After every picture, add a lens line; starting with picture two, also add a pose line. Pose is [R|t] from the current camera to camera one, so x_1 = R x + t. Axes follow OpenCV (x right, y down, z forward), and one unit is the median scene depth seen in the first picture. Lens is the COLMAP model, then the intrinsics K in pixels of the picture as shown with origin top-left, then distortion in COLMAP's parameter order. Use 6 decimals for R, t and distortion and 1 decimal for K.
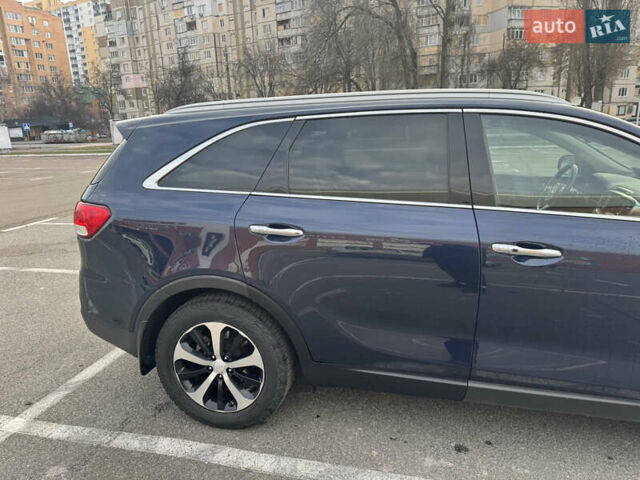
lens RADIAL K [[447.8, 0, 320.0], [0, 447.8, 240.0], [0, 0, 1]] dist [0.043795, -0.059658]
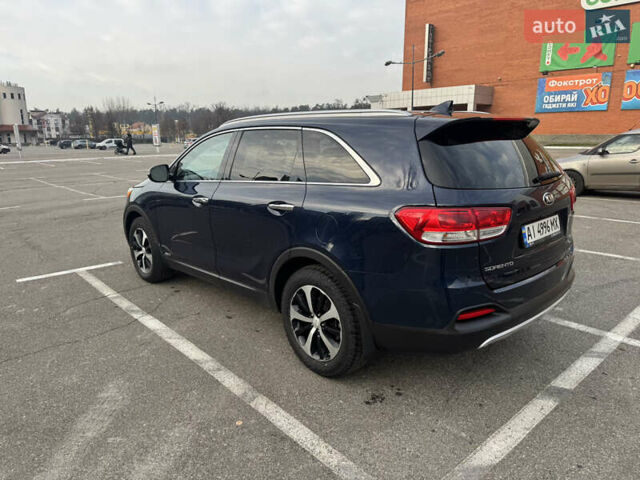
lens RADIAL K [[451.2, 0, 320.0], [0, 451.2, 240.0], [0, 0, 1]] dist [0.053060, -0.068115]
pose [[-0.823030, -0.088236, 0.561102, -0.716520], [0.177857, 0.898146, 0.402120, -0.596567], [-0.539433, 0.430752, -0.723508, 2.450753]]
